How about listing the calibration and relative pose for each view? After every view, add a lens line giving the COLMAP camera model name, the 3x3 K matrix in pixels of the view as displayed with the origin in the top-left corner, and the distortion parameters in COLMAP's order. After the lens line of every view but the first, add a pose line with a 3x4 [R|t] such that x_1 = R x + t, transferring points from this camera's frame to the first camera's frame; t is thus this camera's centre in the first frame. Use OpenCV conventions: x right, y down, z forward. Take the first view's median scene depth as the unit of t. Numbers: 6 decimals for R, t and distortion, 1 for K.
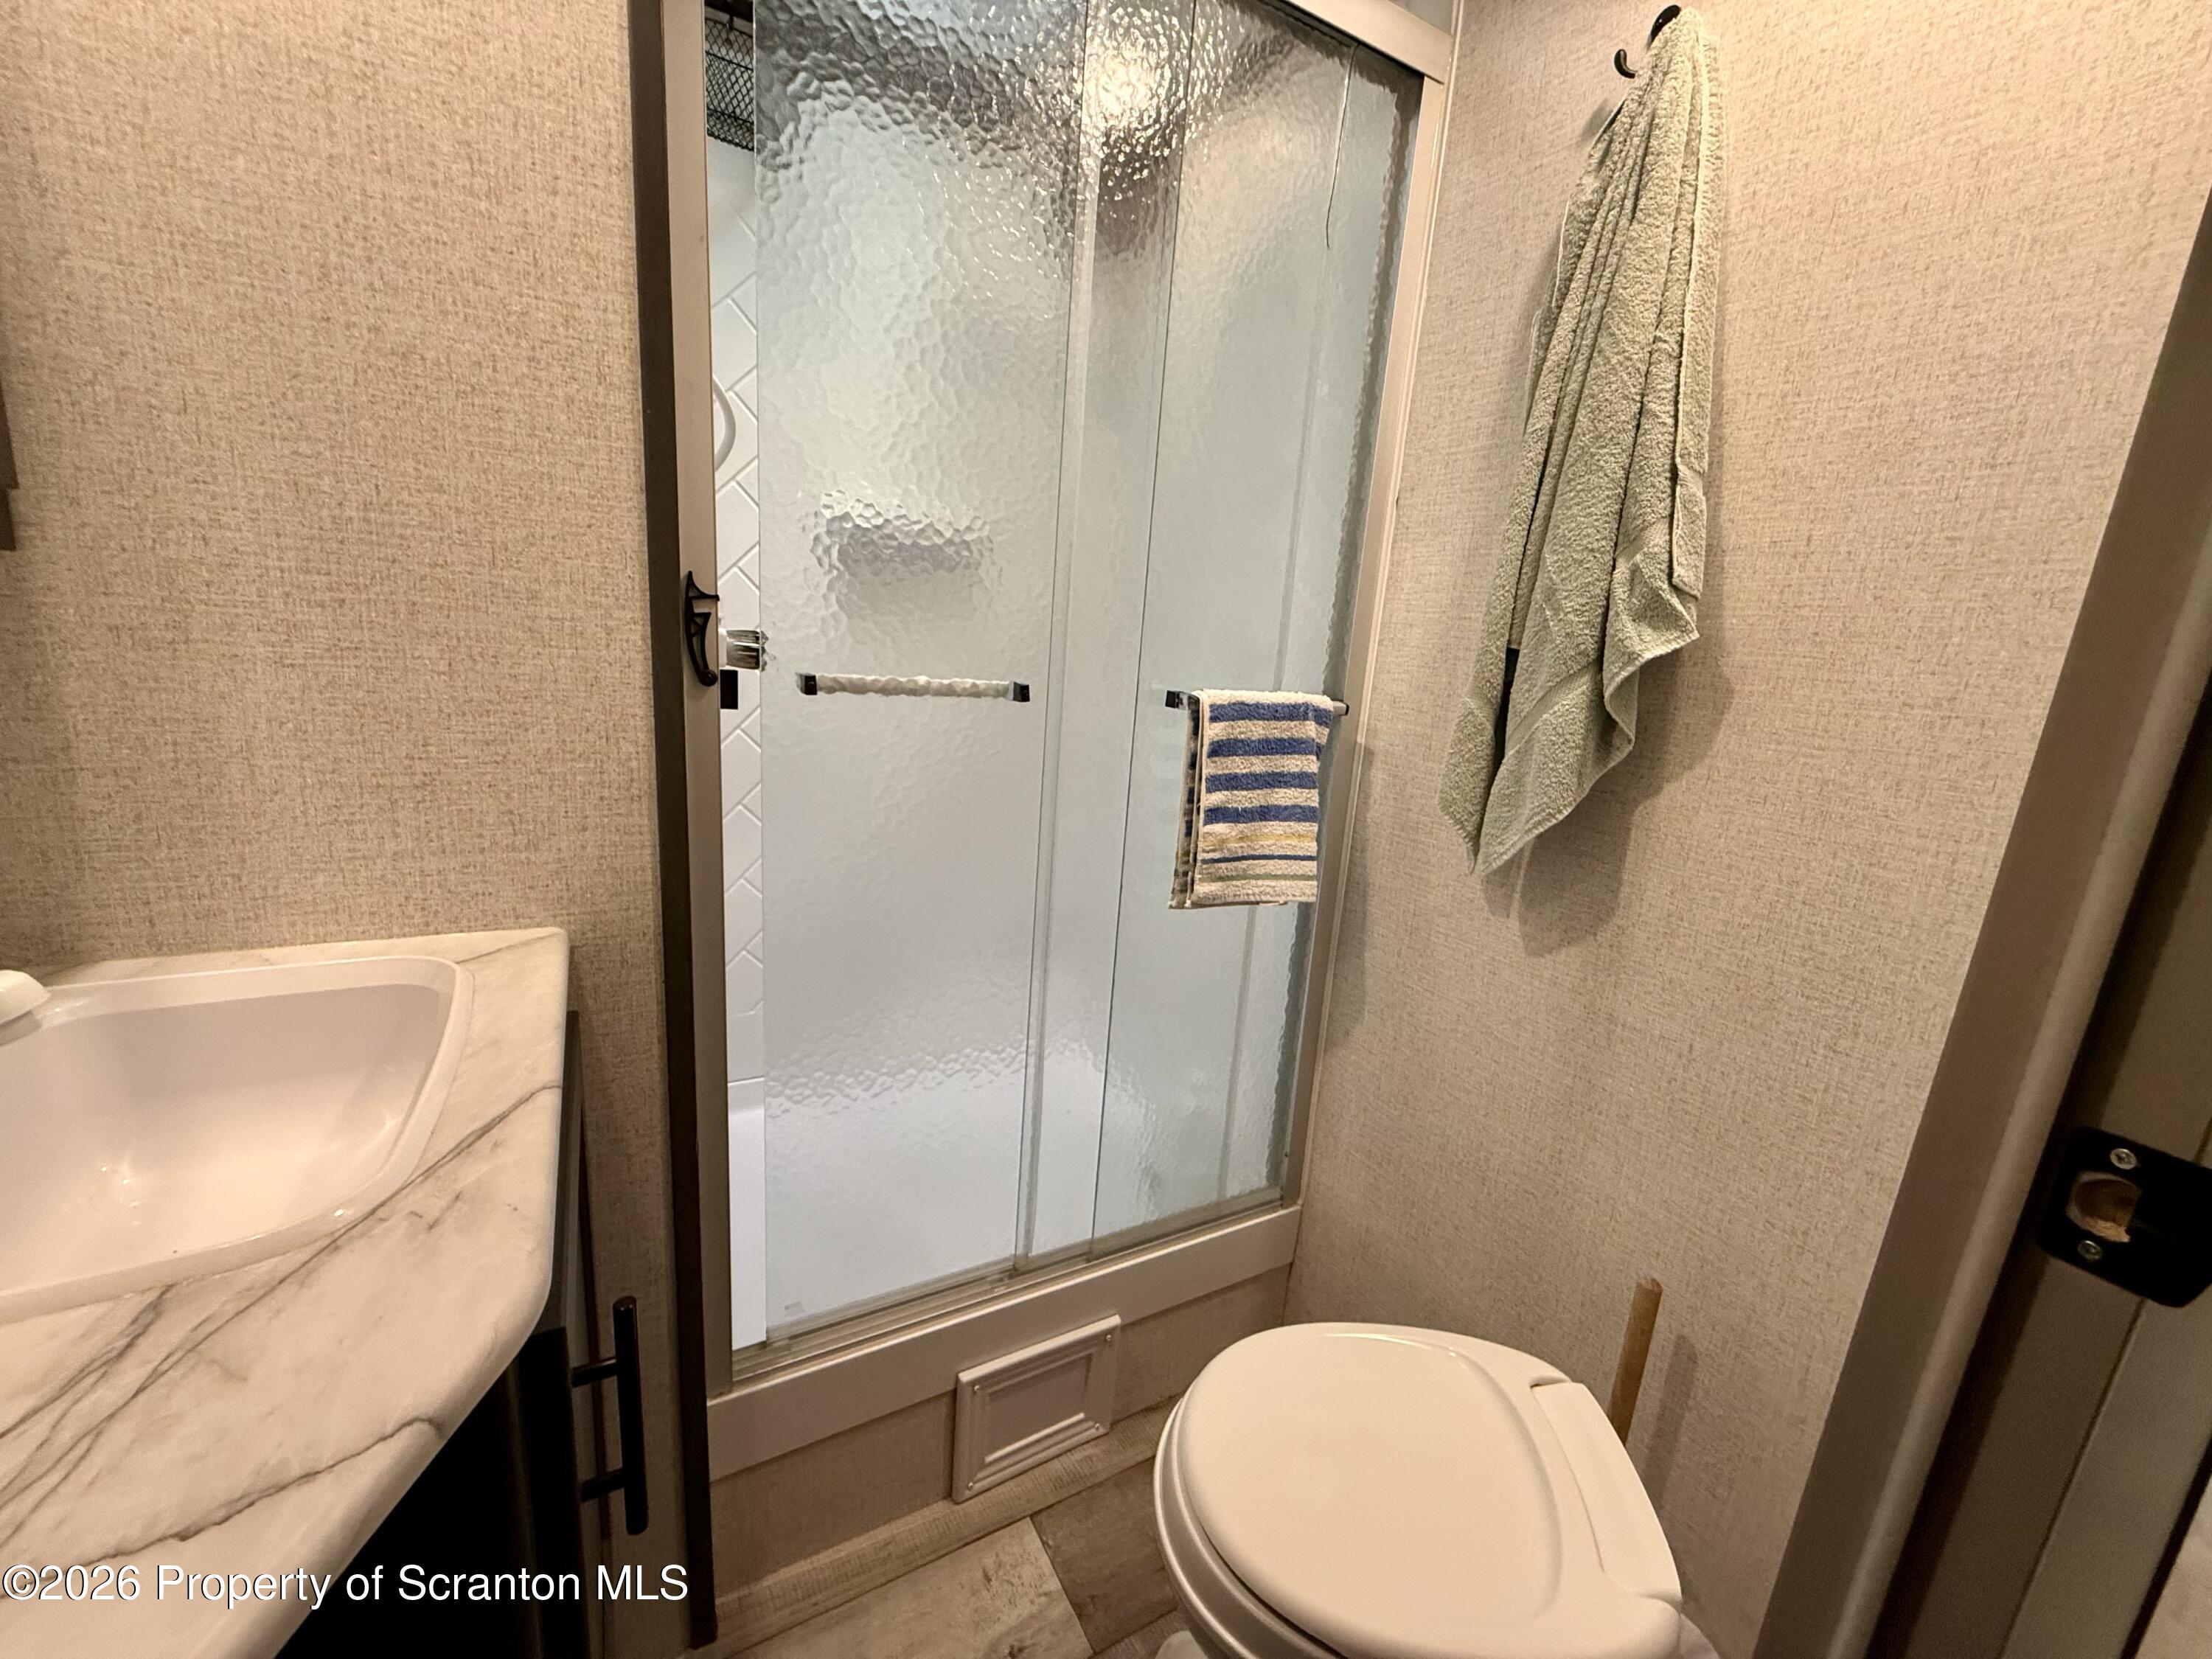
lens RADIAL K [[875.5, 0, 1097.7], [0, 875.5, 827.5], [0, 0, 1]] dist [-0.001802, 0.000242]
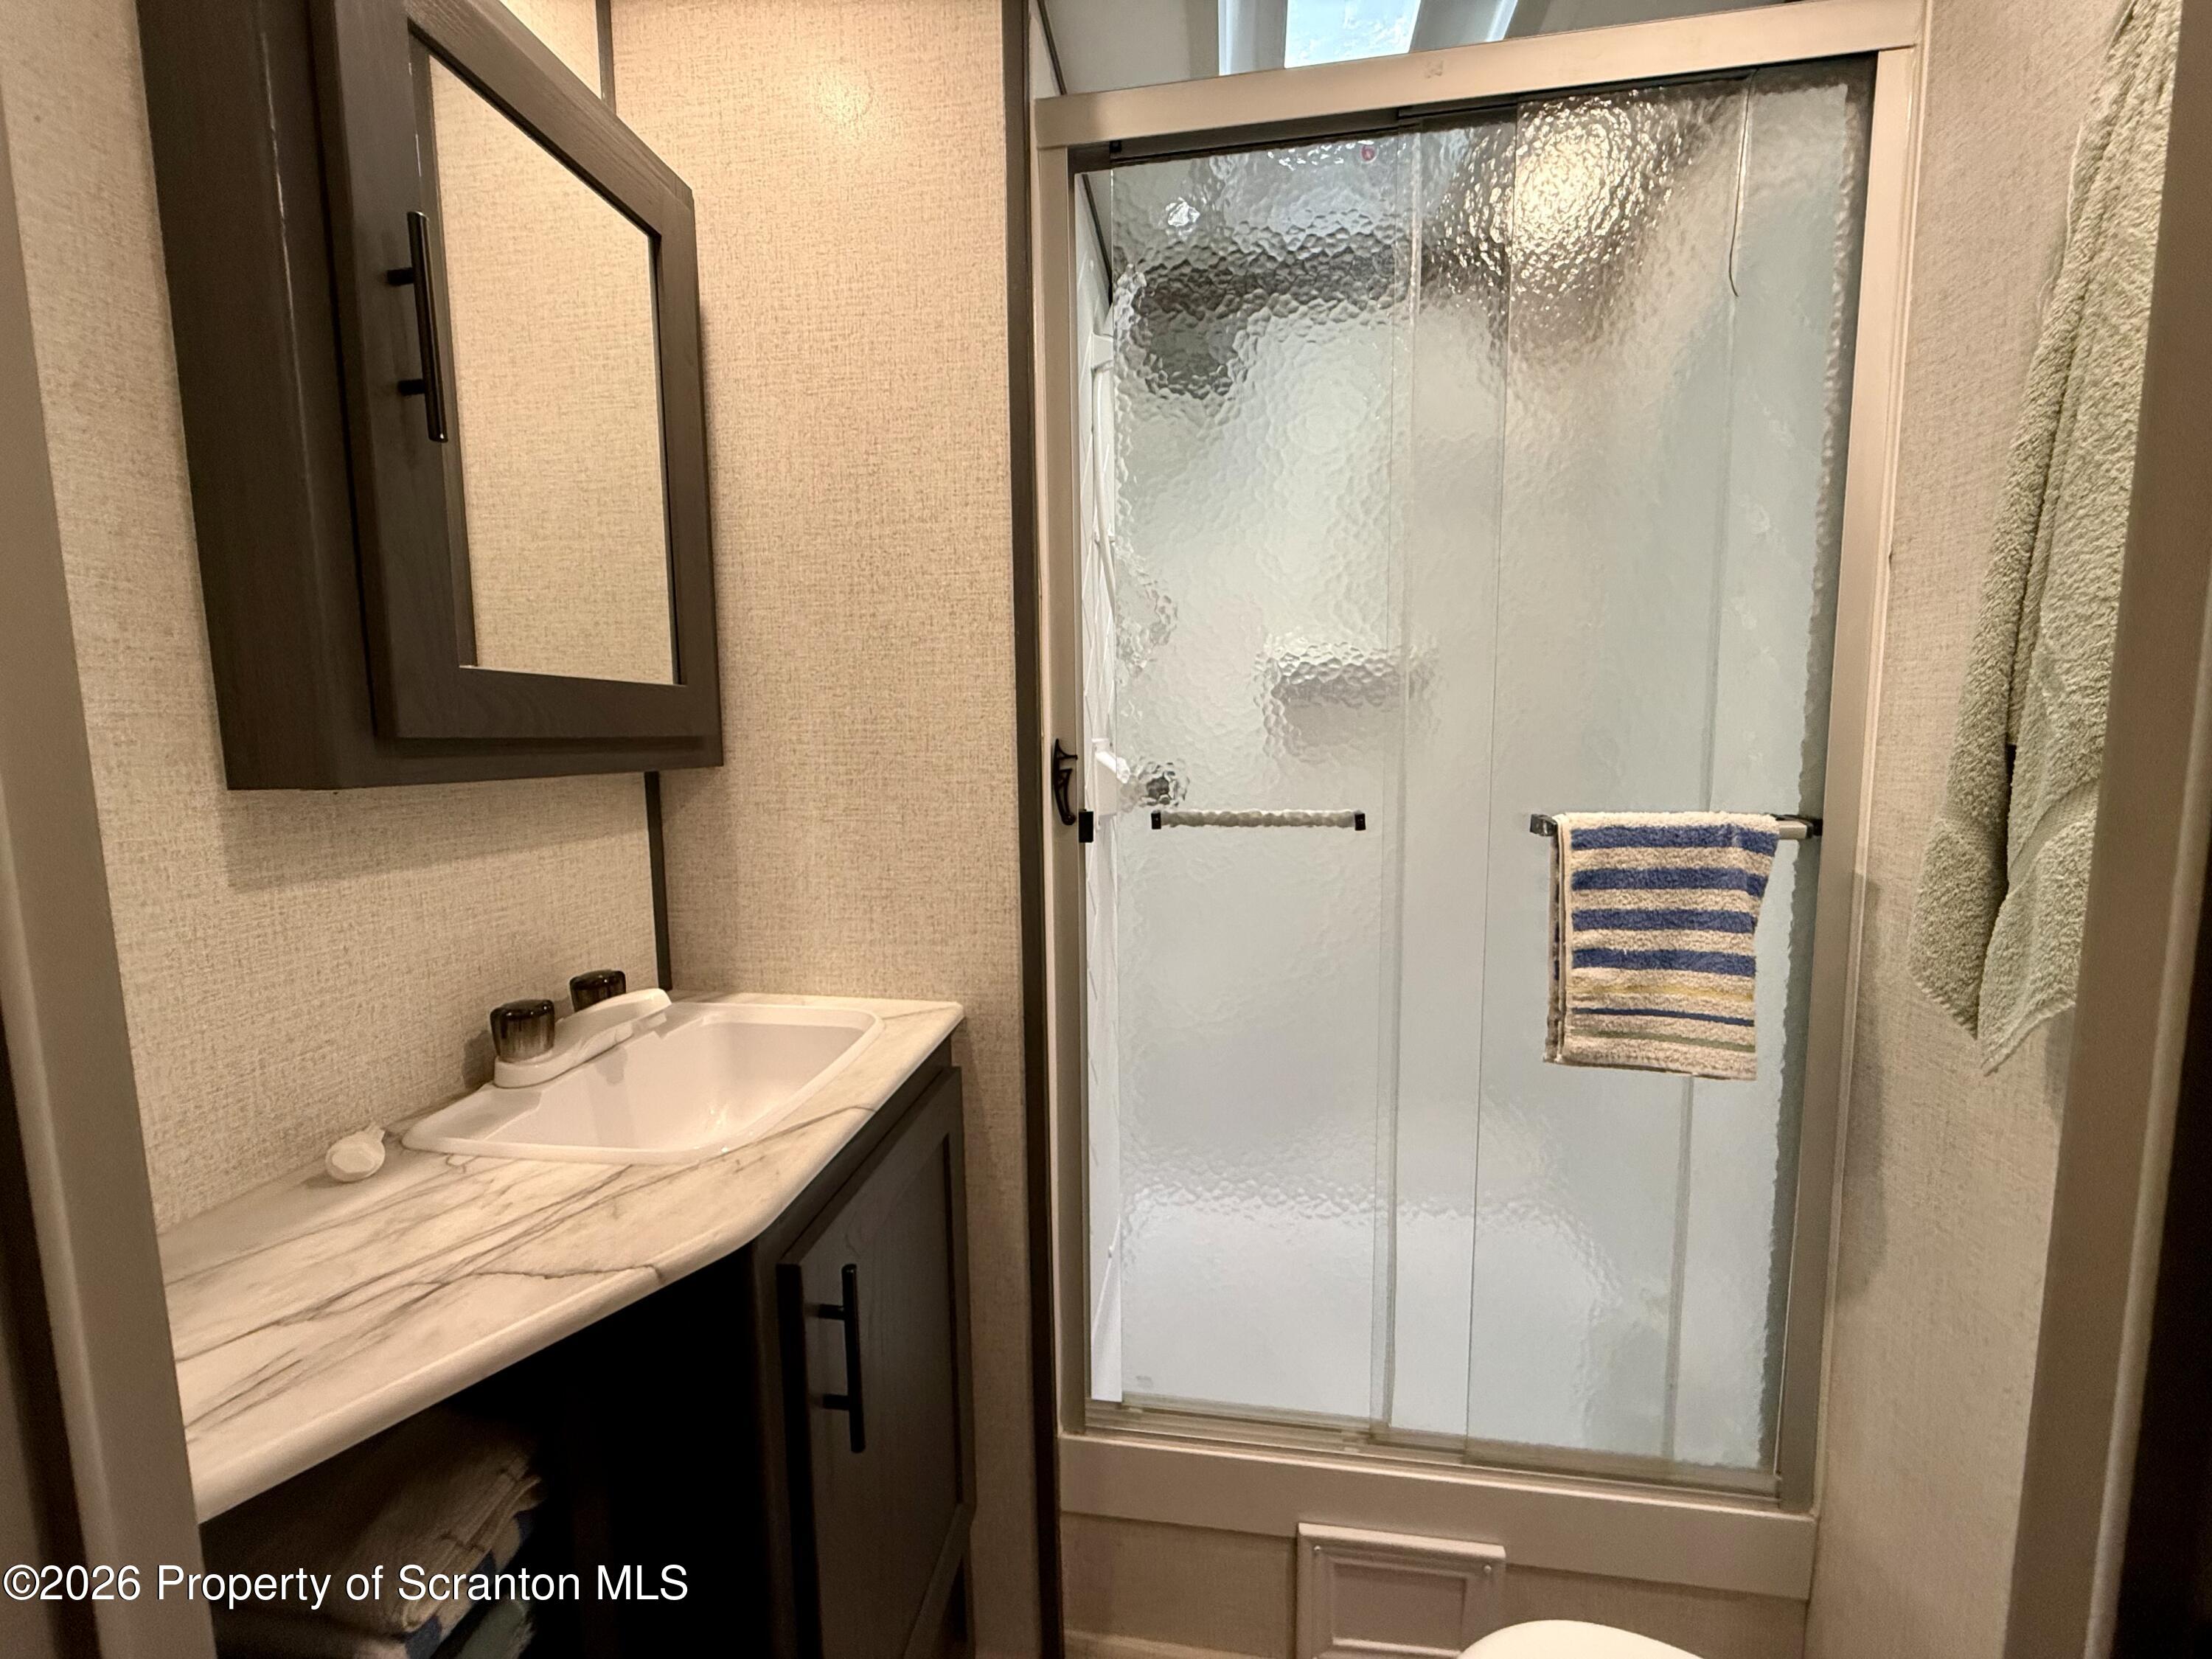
lens RADIAL K [[875.5, 0, 1097.7], [0, 875.5, 827.5], [0, 0, 1]] dist [-0.001802, 0.000242]
pose [[0.788816, -0.016622, -0.614405, 0.291081], [-0.063582, 0.992064, -0.108469, -0.017024], [0.611332, 0.124627, 0.781500, 0.019797]]
